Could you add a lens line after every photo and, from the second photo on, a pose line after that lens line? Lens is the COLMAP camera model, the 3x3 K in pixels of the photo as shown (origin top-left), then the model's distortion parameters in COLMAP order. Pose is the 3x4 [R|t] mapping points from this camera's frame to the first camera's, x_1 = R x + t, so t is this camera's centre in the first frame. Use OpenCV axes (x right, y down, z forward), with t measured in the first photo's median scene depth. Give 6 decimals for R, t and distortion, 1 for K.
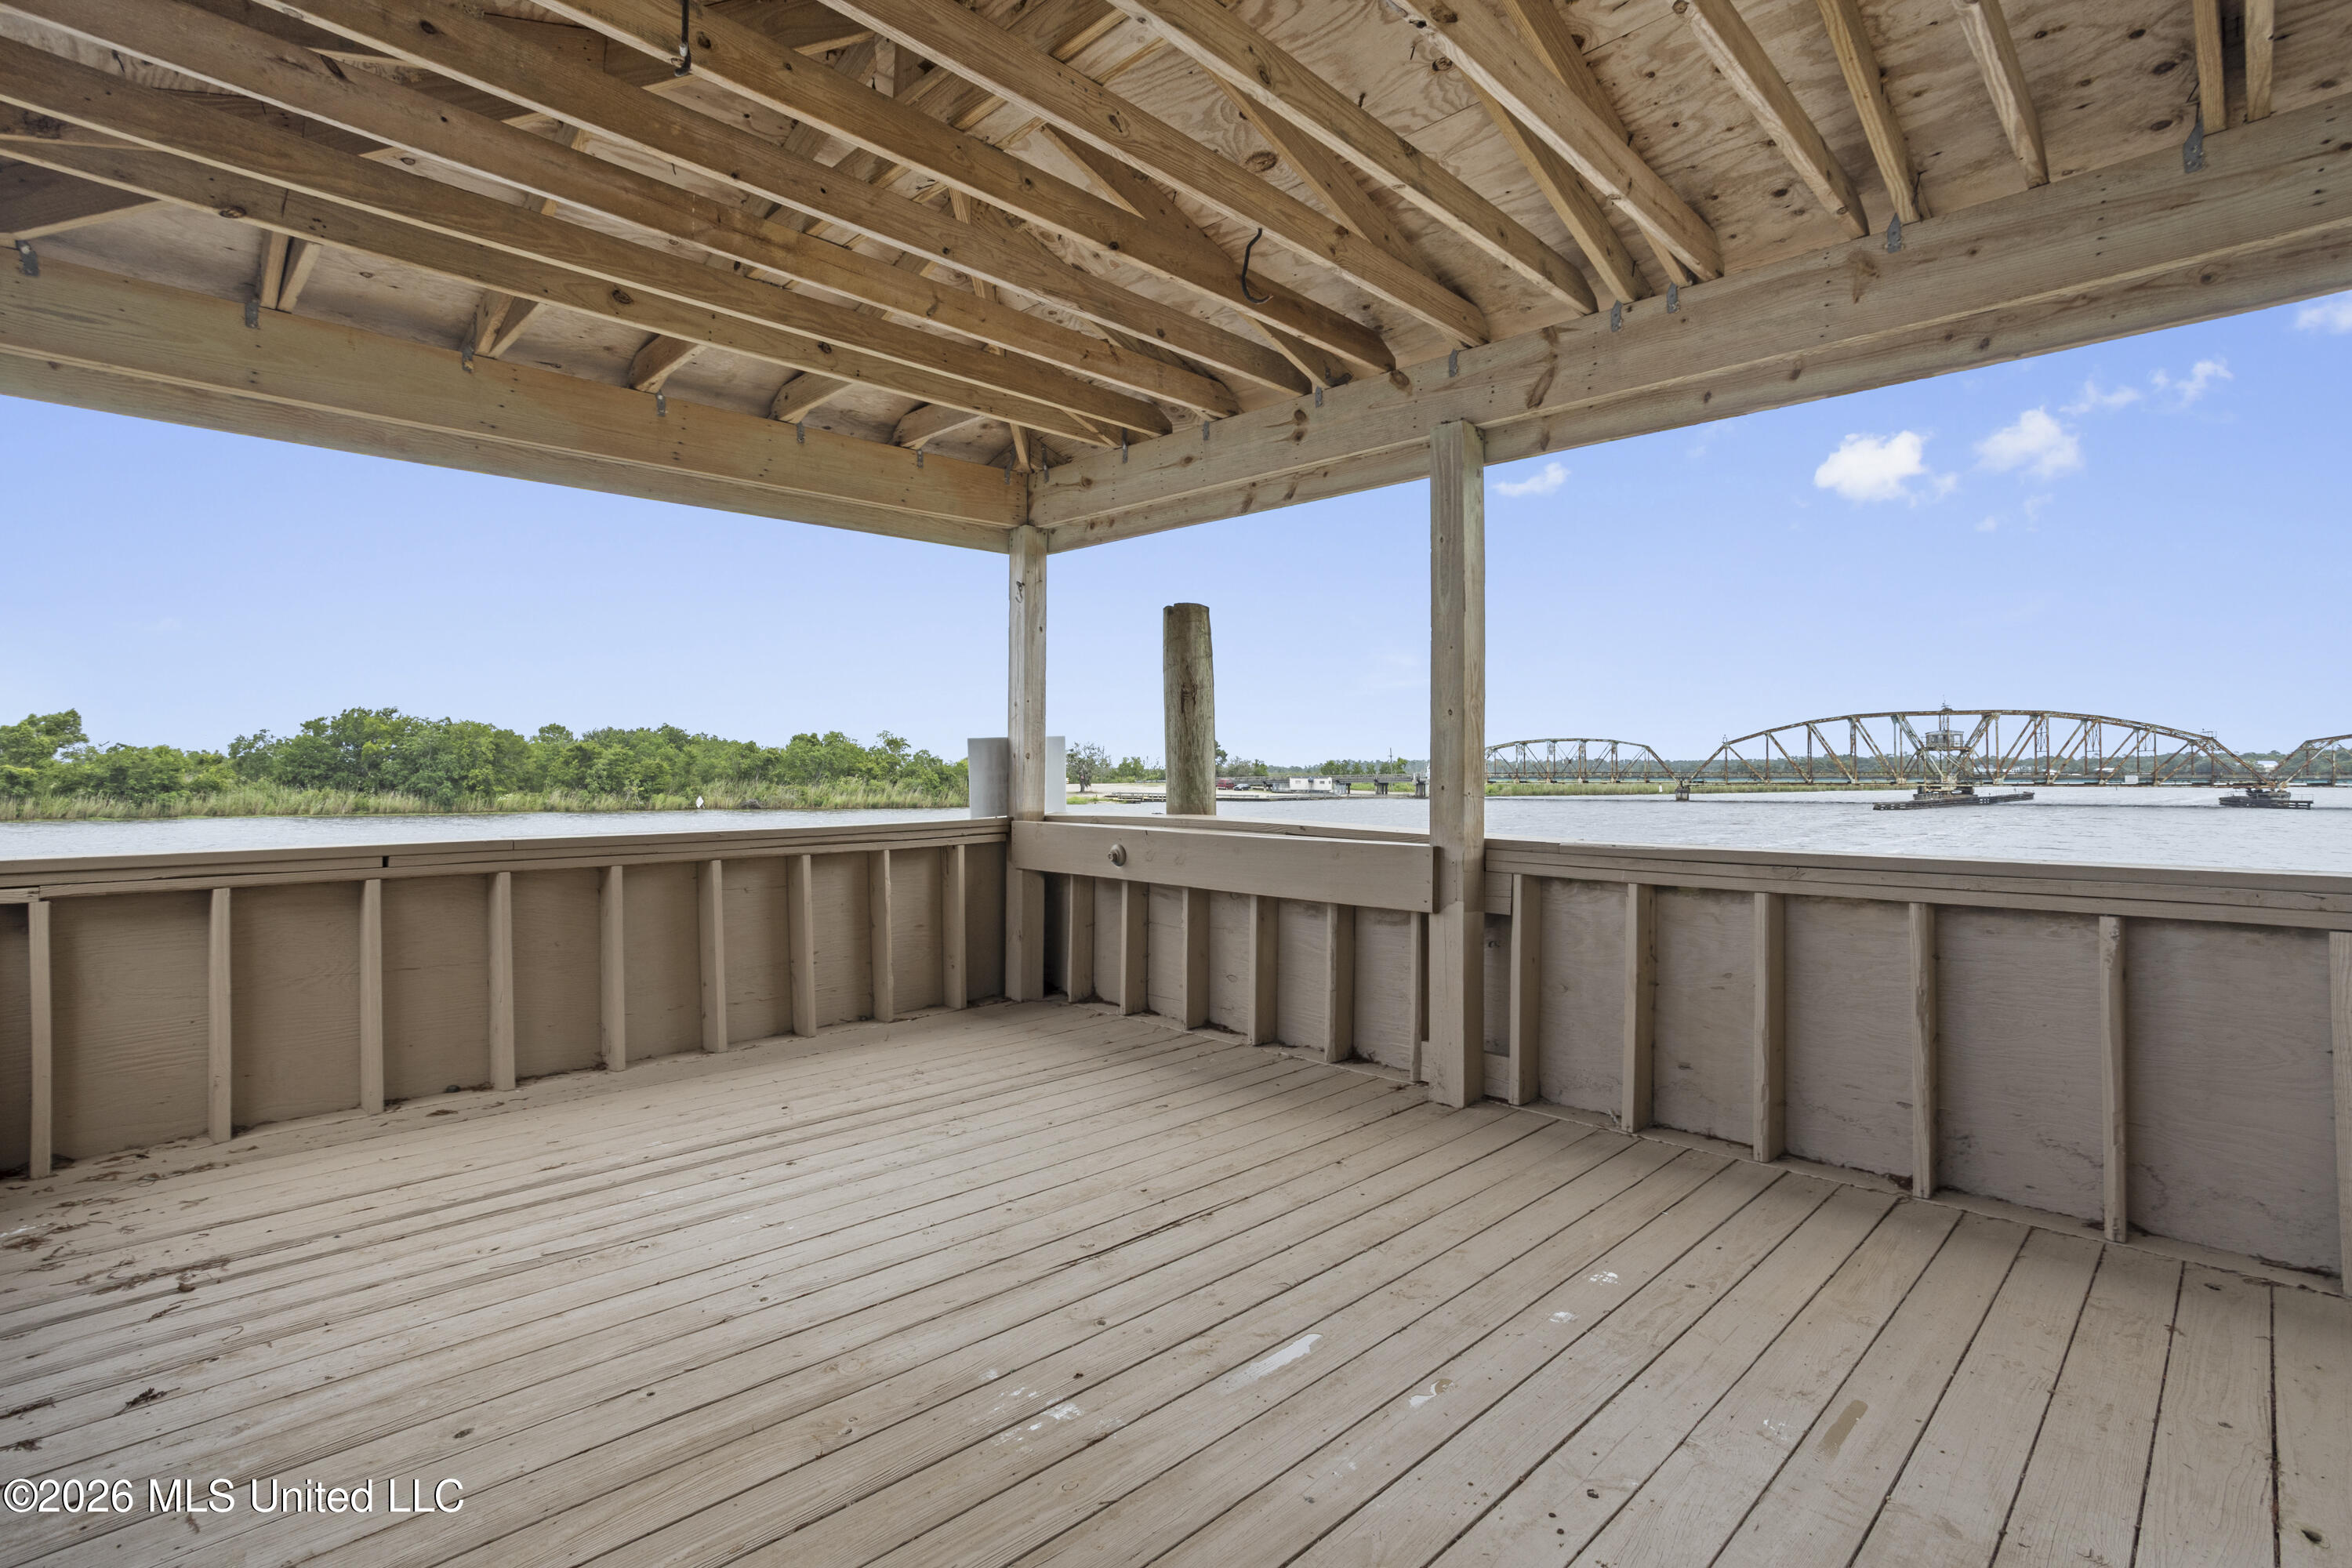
lens RADIAL K [[1140.8, 0, 1176.3], [0, 1140.8, 743.4], [0, 0, 1]] dist [-0.056219, 0.039581]
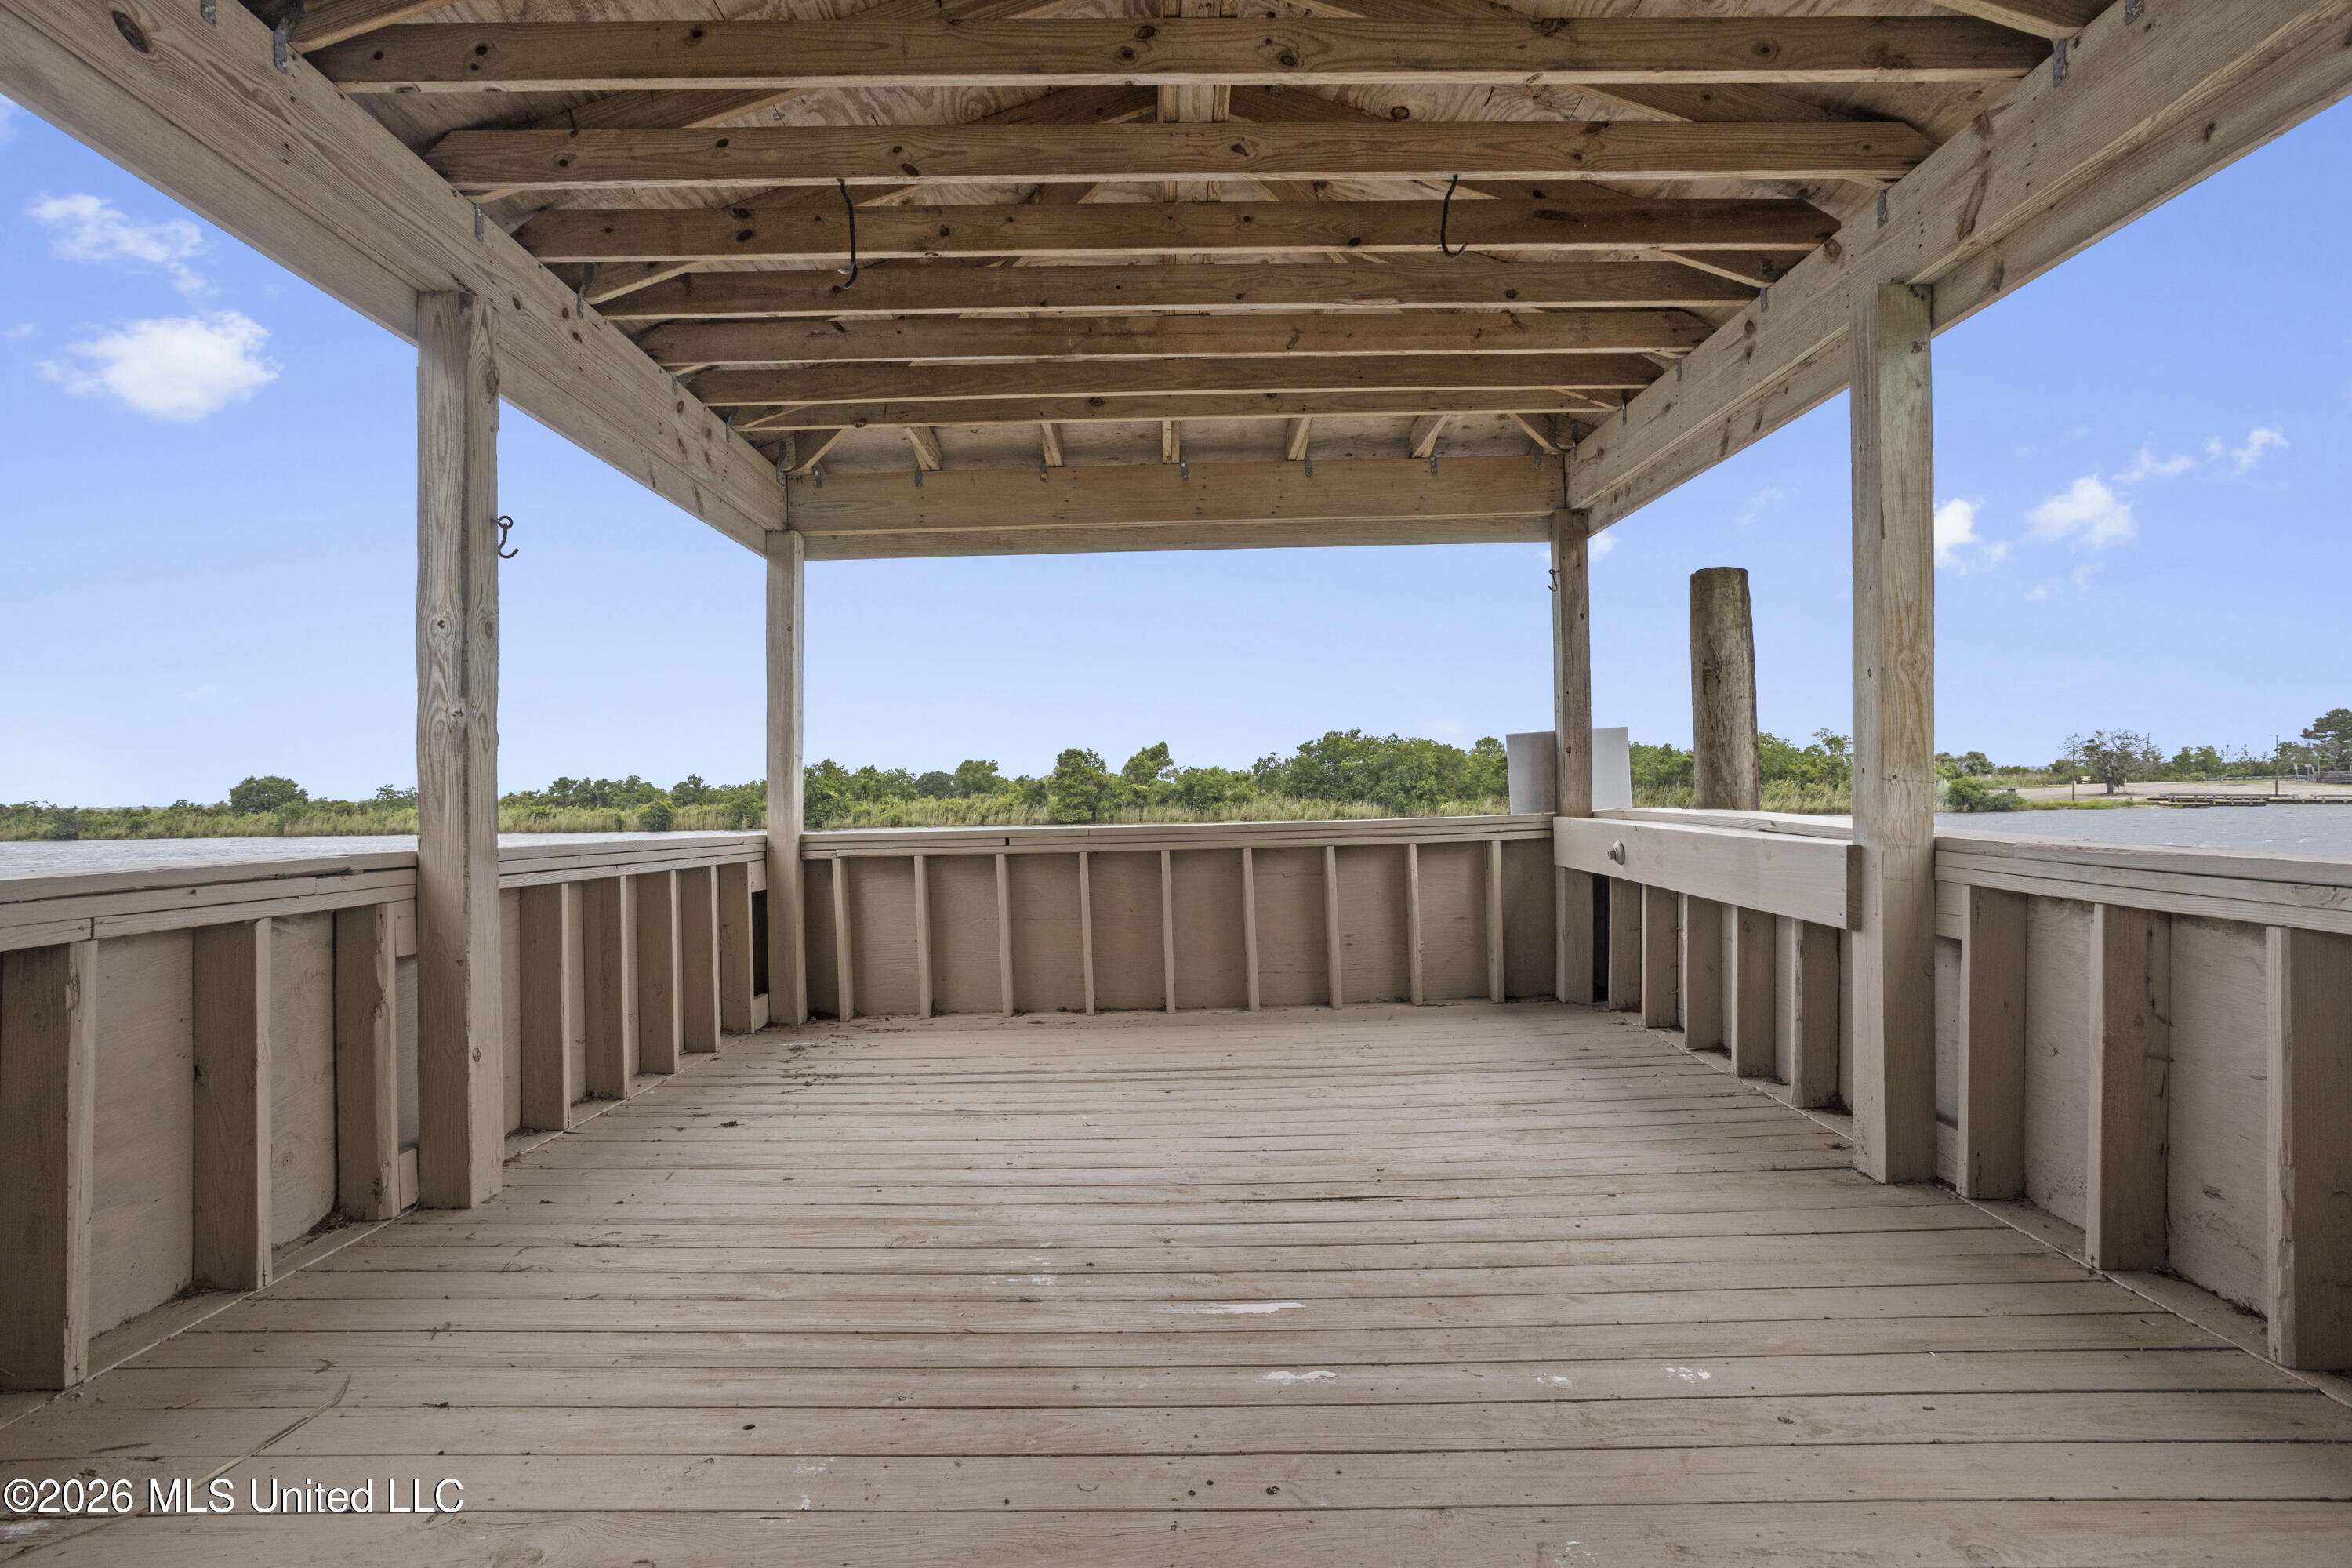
lens RADIAL K [[1140.8, 0, 1167.3], [0, 1140.8, 787.4], [0, 0, 1]] dist [-0.040684, 0.027209]
pose [[0.705537, -0.015382, -0.708506, 0.328748], [0.038742, 0.999107, 0.016888, 0.014318], [0.707613, -0.039364, 0.705503, 0.088591]]
